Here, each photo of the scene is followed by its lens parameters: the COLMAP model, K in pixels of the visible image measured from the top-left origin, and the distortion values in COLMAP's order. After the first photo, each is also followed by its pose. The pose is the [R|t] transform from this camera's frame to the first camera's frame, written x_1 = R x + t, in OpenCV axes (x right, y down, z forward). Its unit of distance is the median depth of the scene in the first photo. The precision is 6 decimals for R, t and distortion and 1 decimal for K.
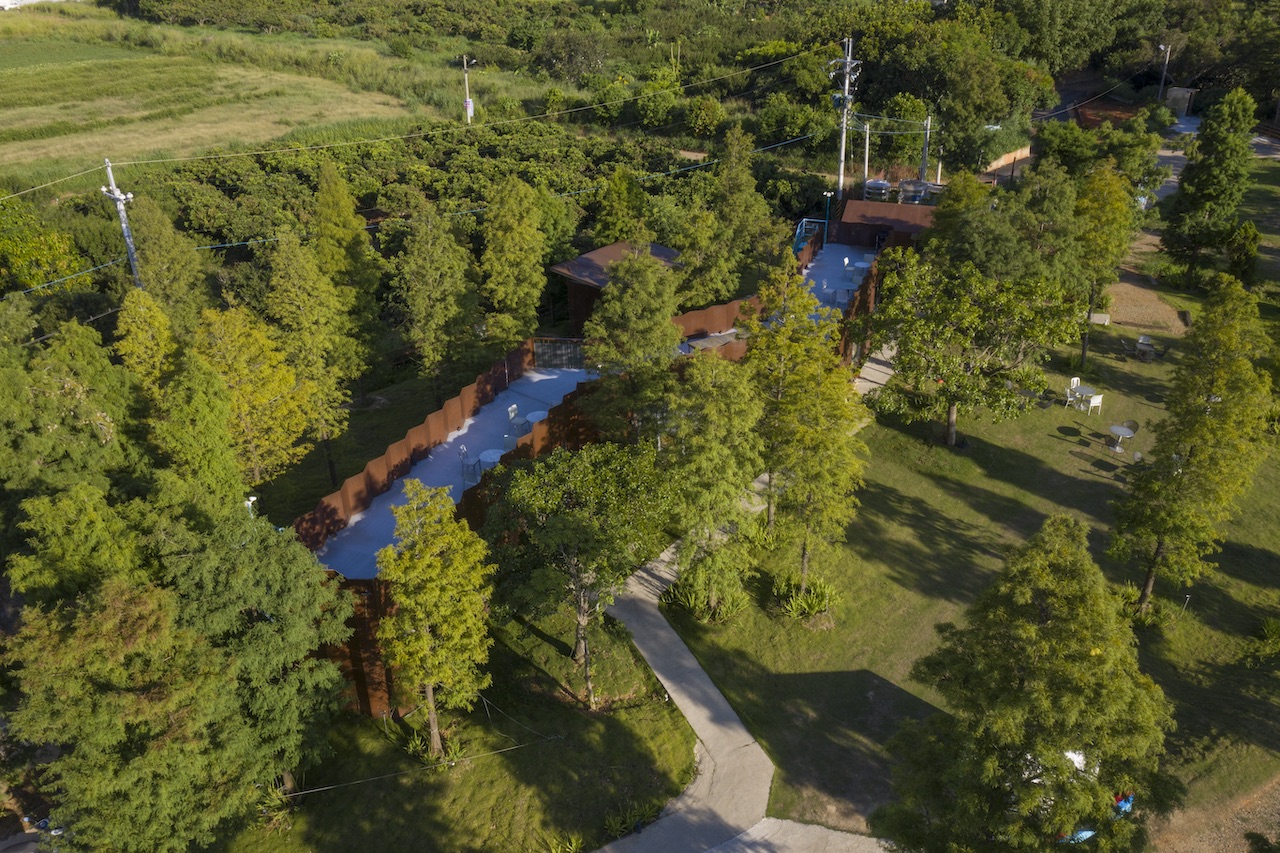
lens RADIAL K [[1003.7, 0, 613.8], [0, 1003.7, 450.0], [0, 0, 1]] dist [-0.007188, -0.003481]
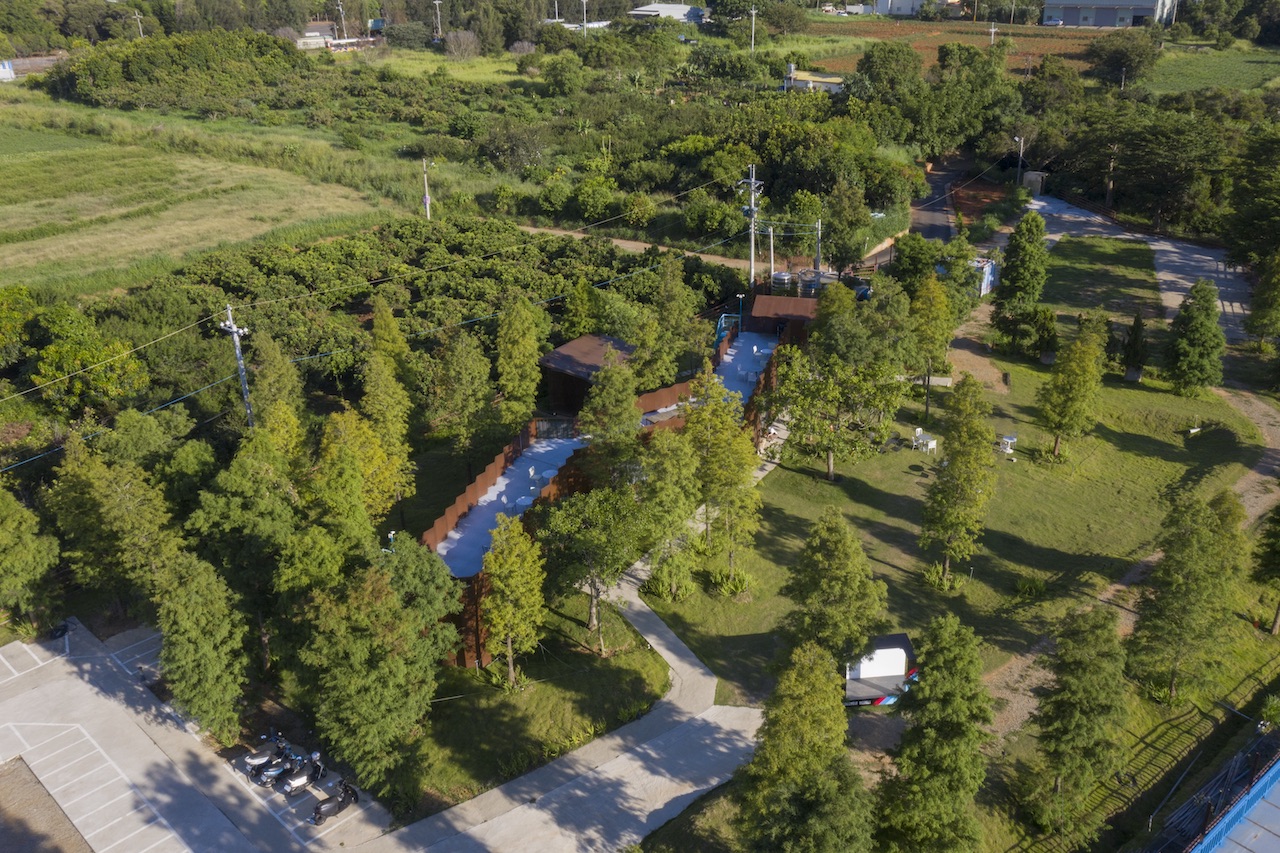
lens RADIAL K [[1049.8, 0, 640.0], [0, 1049.8, 426.5], [0, 0, 1]] dist [-0.001288, 0.000446]
pose [[0.994941, -0.041711, 0.091390, -0.035847], [0.048276, 0.996319, -0.070839, 0.005932], [-0.088099, 0.074892, 0.993292, -0.245049]]
